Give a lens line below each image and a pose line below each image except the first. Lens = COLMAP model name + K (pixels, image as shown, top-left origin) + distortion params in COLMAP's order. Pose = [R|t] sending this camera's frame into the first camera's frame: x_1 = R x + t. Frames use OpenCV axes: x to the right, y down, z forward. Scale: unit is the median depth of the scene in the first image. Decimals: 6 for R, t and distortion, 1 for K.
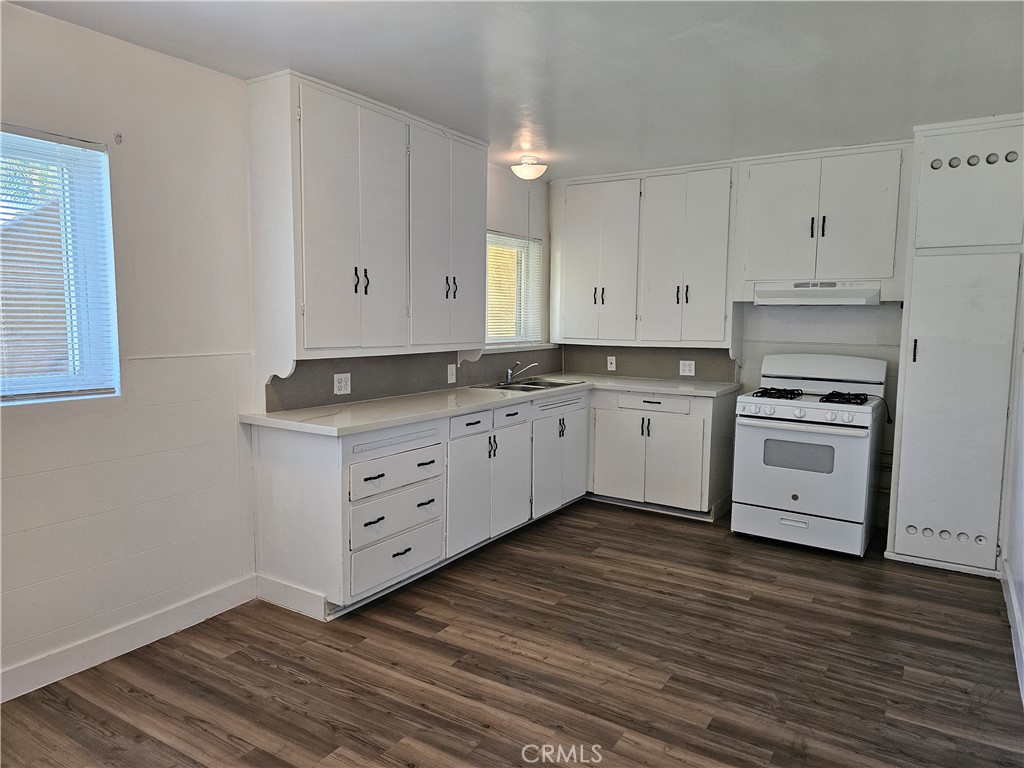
lens RADIAL K [[685.9, 0, 513.2], [0, 685.9, 382.7], [0, 0, 1]] dist [0.057563, -0.042388]
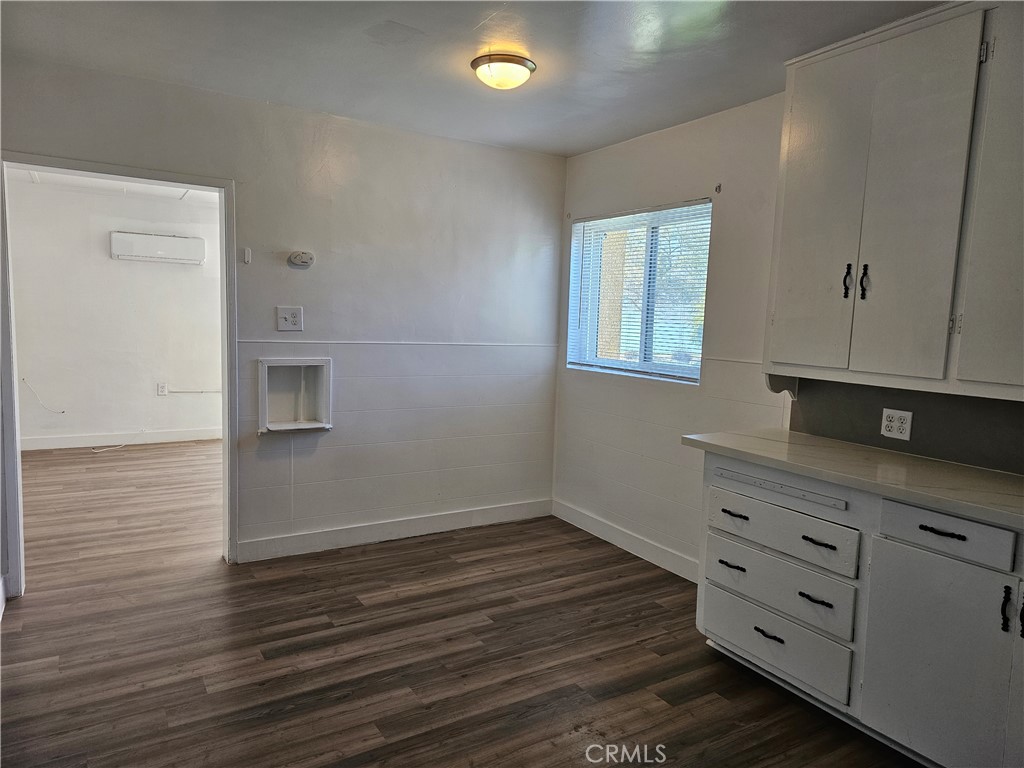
lens RADIAL K [[685.9, 0, 513.2], [0, 685.9, 382.7], [0, 0, 1]] dist [0.057563, -0.042388]
pose [[-0.436070, 0.065594, -0.897519, 0.652310], [-0.125058, 0.983246, 0.132620, -0.098531], [0.891181, 0.170073, -0.420561, 1.048440]]
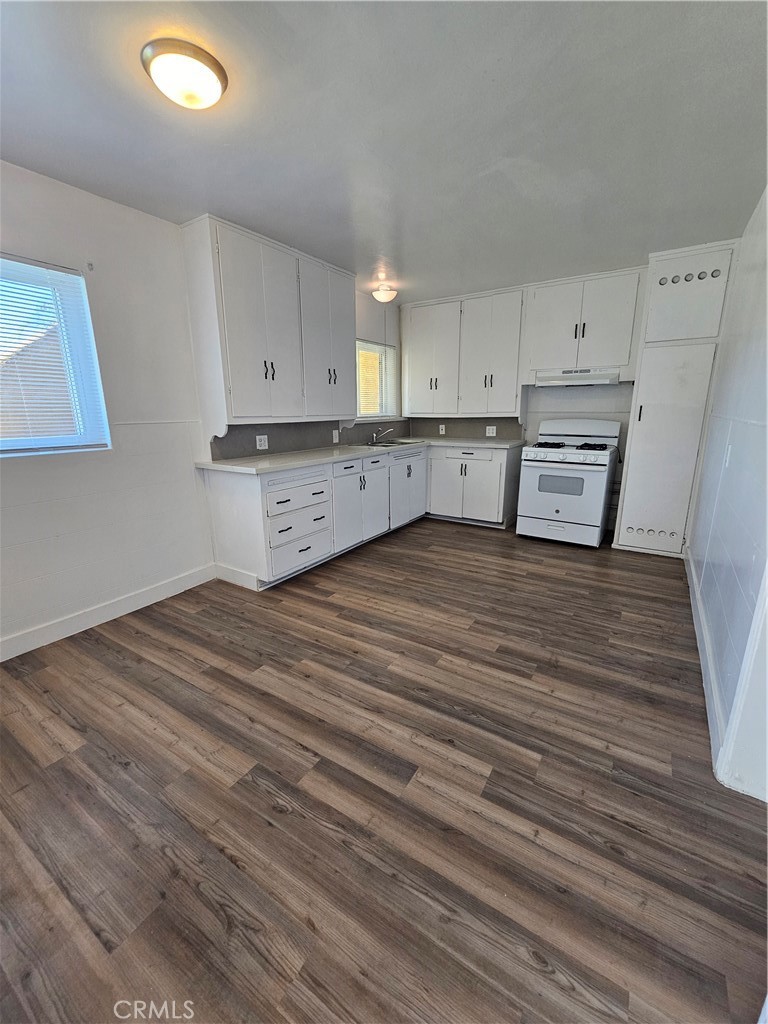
lens RADIAL K [[420.4, 0, 378.8], [0, 420.4, 511.7], [0, 0, 1]] dist [-0.000767, -0.000275]
pose [[0.999694, -0.017775, -0.017193, 0.025135], [0.020039, 0.989661, 0.142019, 0.030005], [0.014491, -0.142320, 0.989715, 0.069049]]
